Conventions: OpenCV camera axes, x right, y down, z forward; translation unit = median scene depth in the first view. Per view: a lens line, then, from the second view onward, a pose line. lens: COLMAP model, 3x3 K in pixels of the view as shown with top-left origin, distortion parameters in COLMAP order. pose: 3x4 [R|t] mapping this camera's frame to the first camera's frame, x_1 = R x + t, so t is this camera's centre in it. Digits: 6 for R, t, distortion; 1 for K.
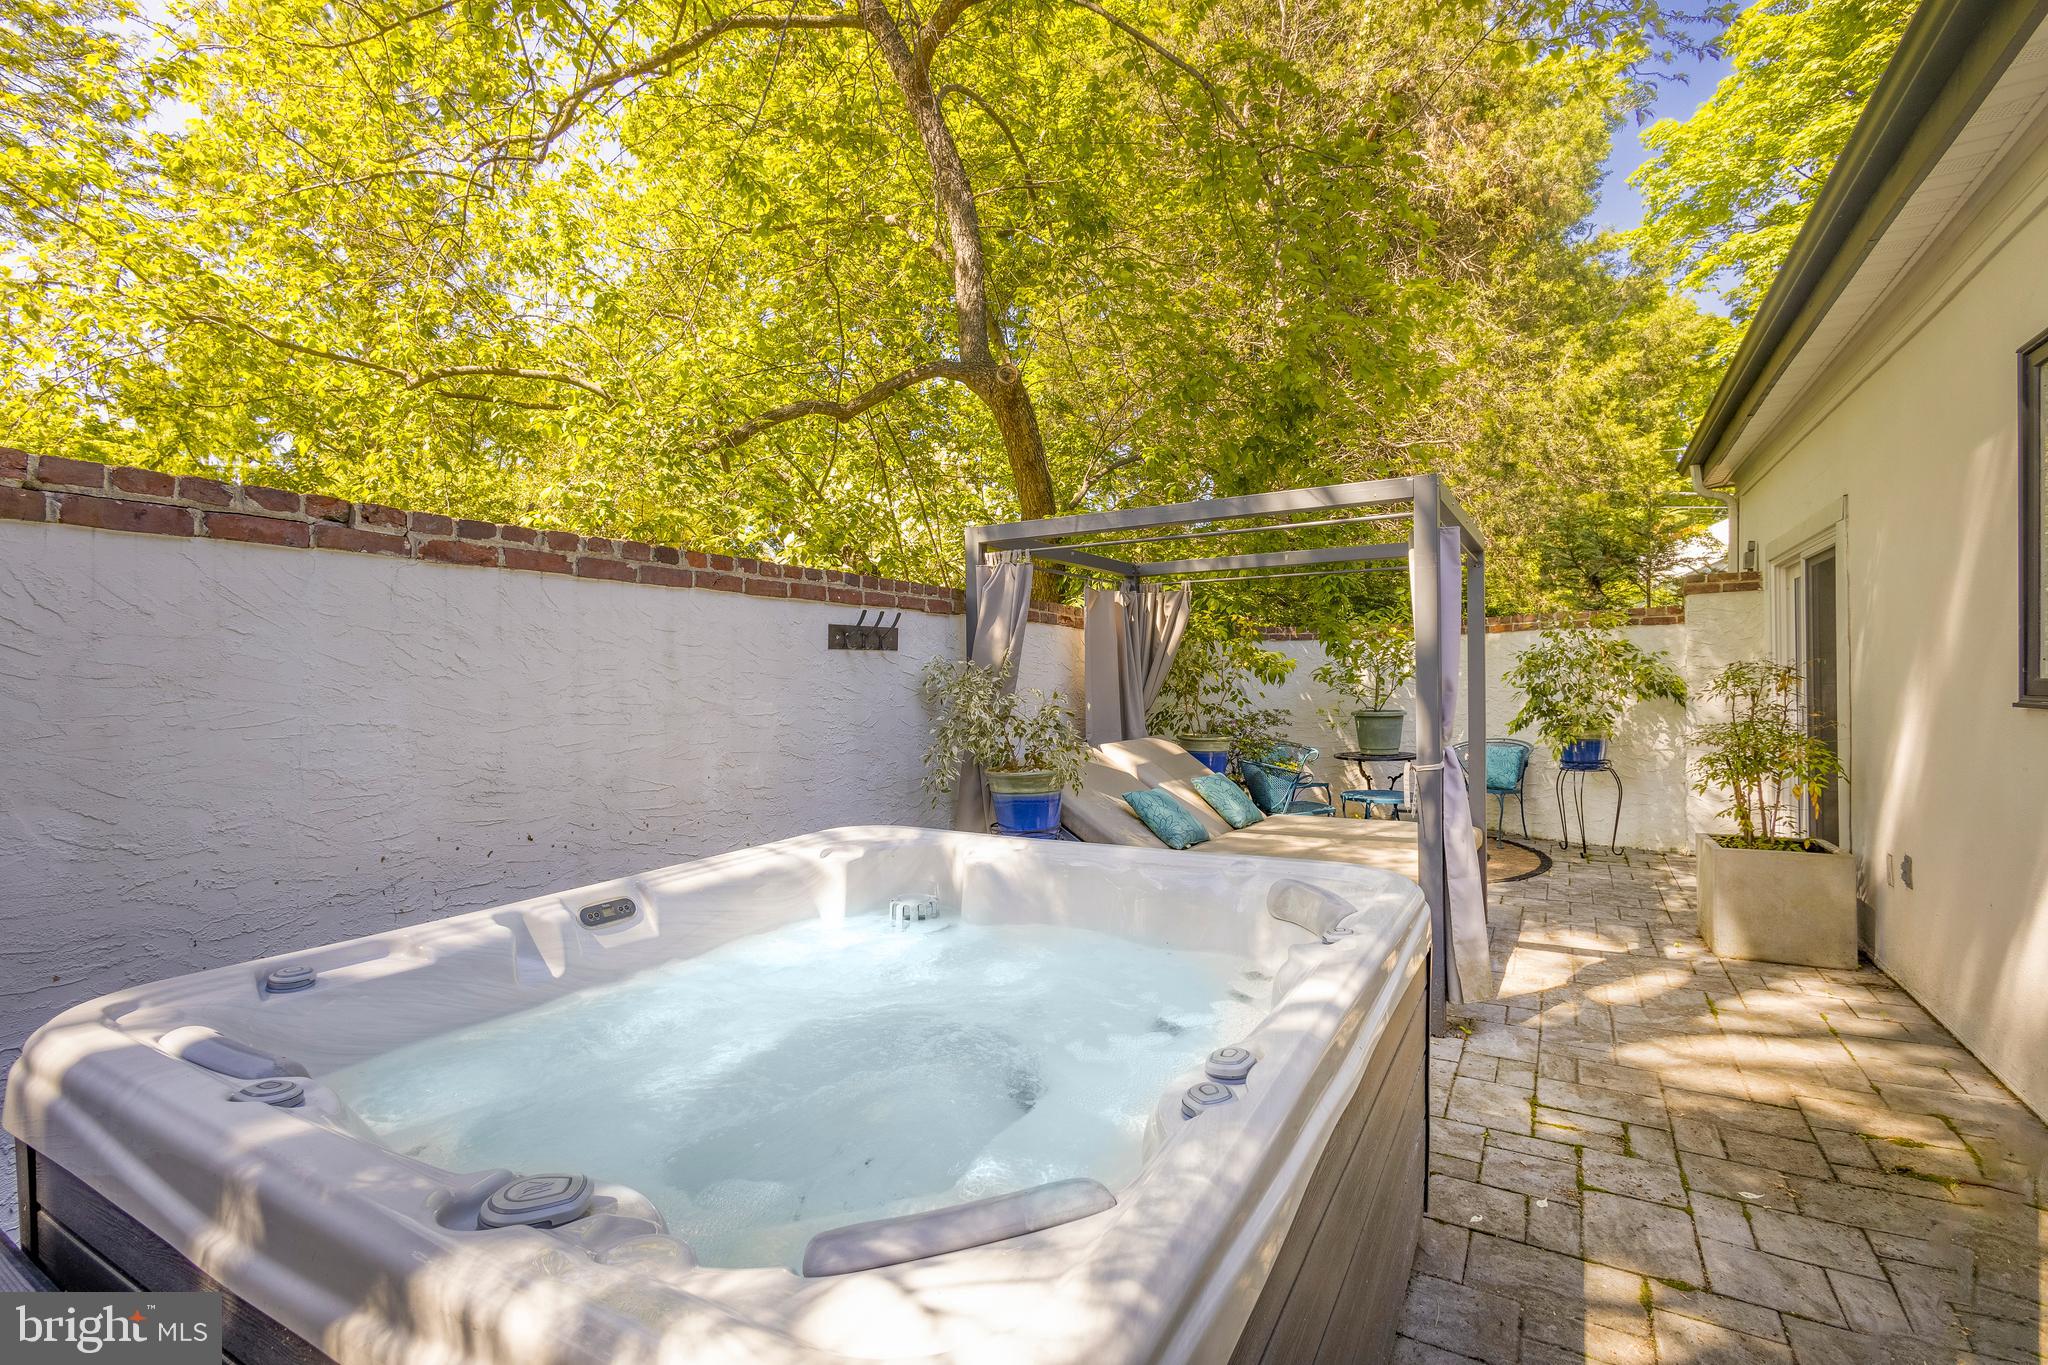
lens RADIAL K [[945.7, 0, 1021.6], [0, 945.7, 687.7], [0, 0, 1]] dist [0.005673, -0.001250]
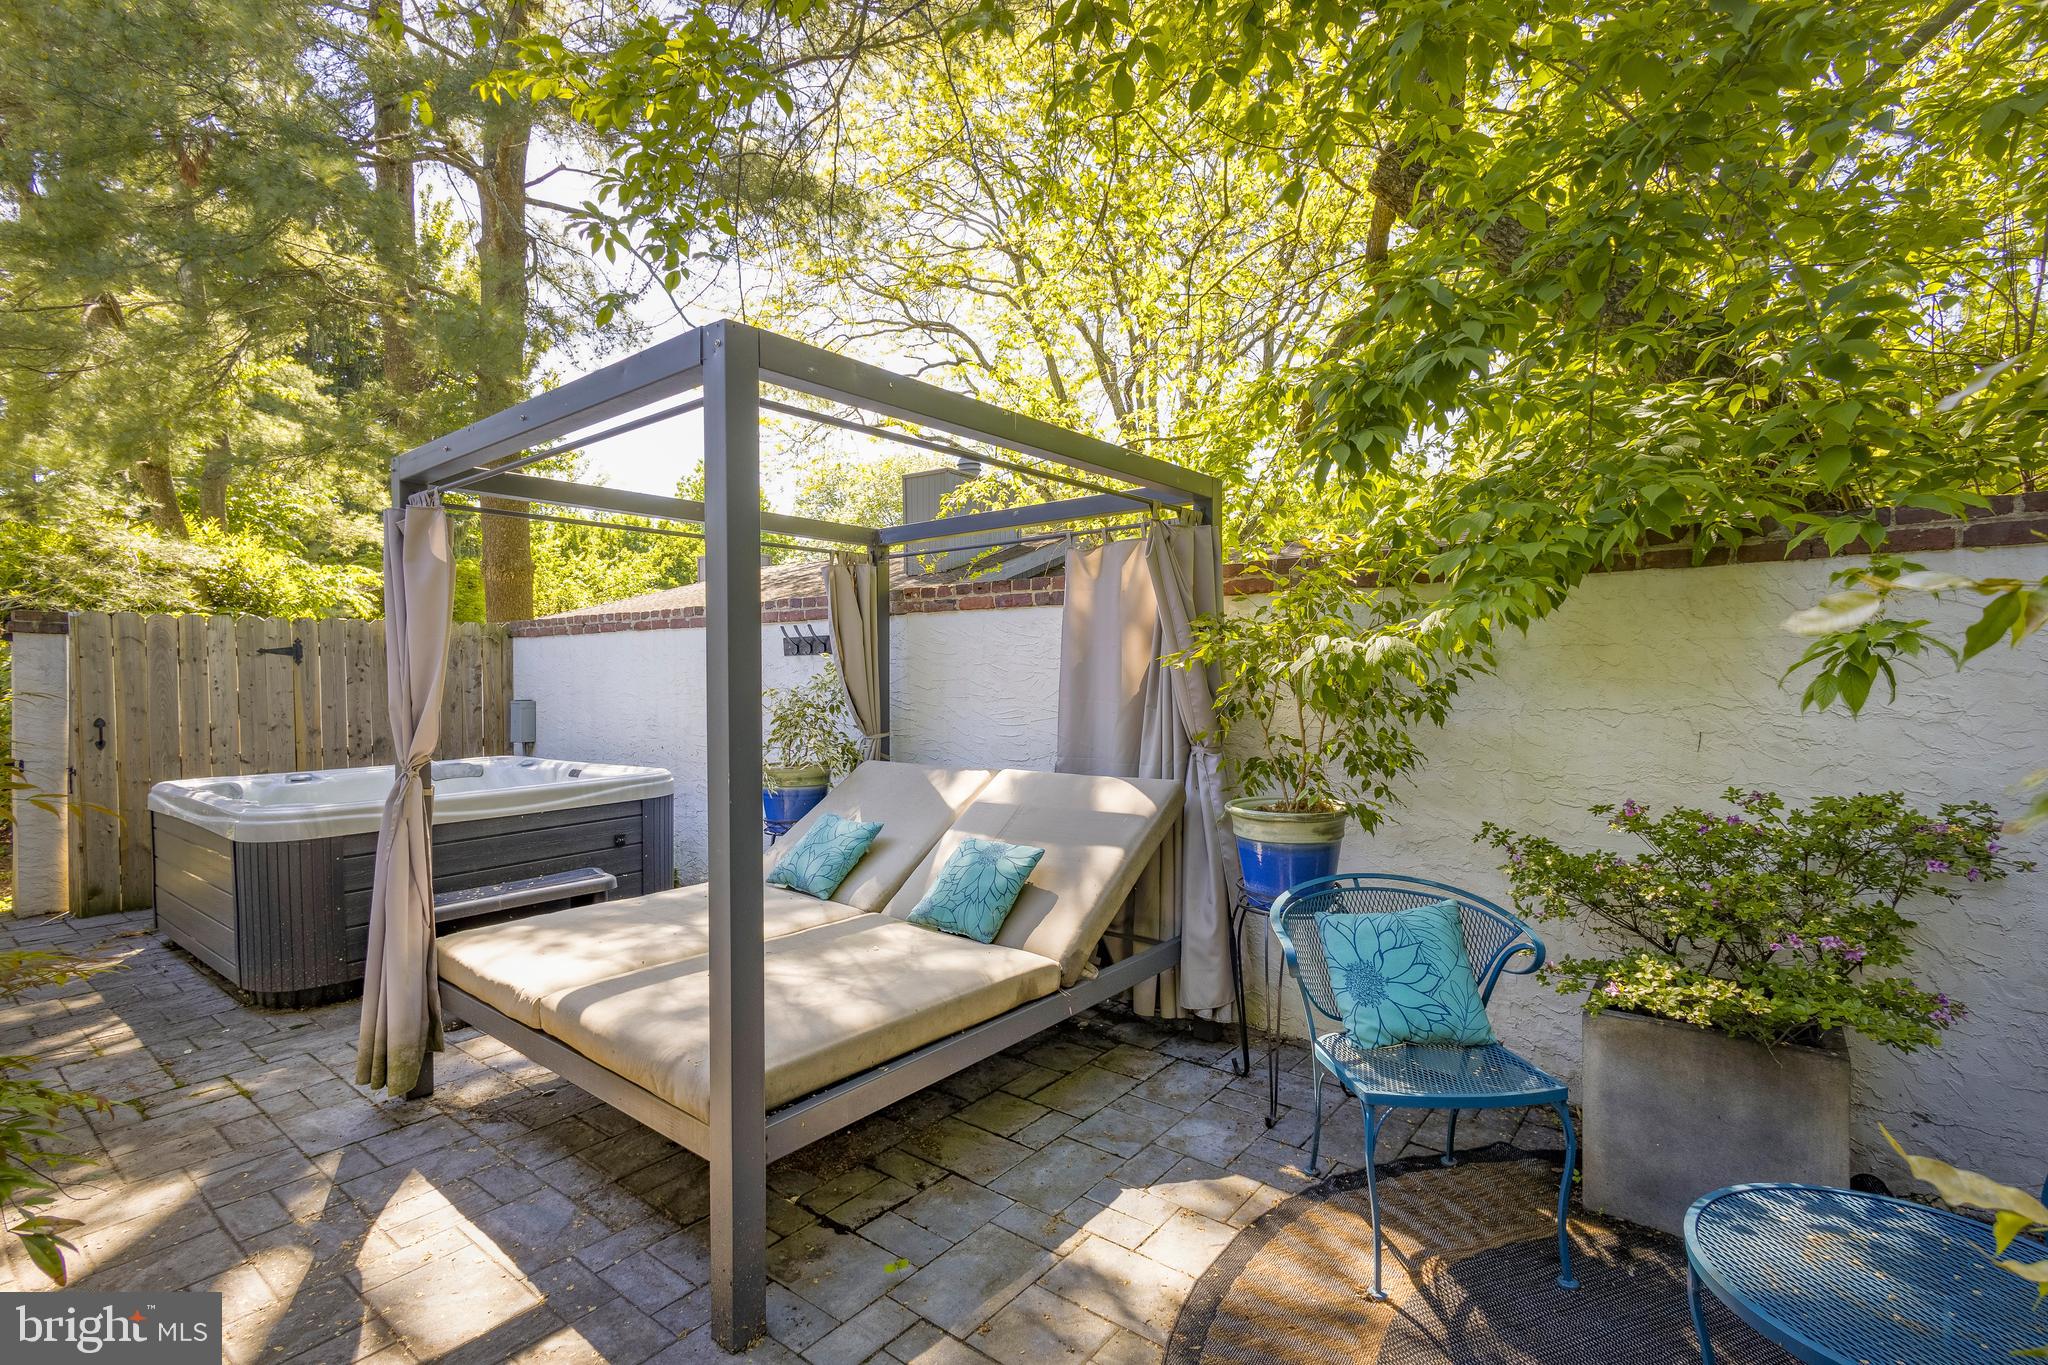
lens RADIAL K [[945.7, 0, 1021.7], [0, 945.7, 681.3], [0, 0, 1]] dist [0.005673, -0.001250]
pose [[-0.150903, 0.026426, -0.988195, 1.161263], [0.006141, 0.999648, 0.025794, -0.039023], [0.988529, -0.002176, -0.151012, 1.619134]]
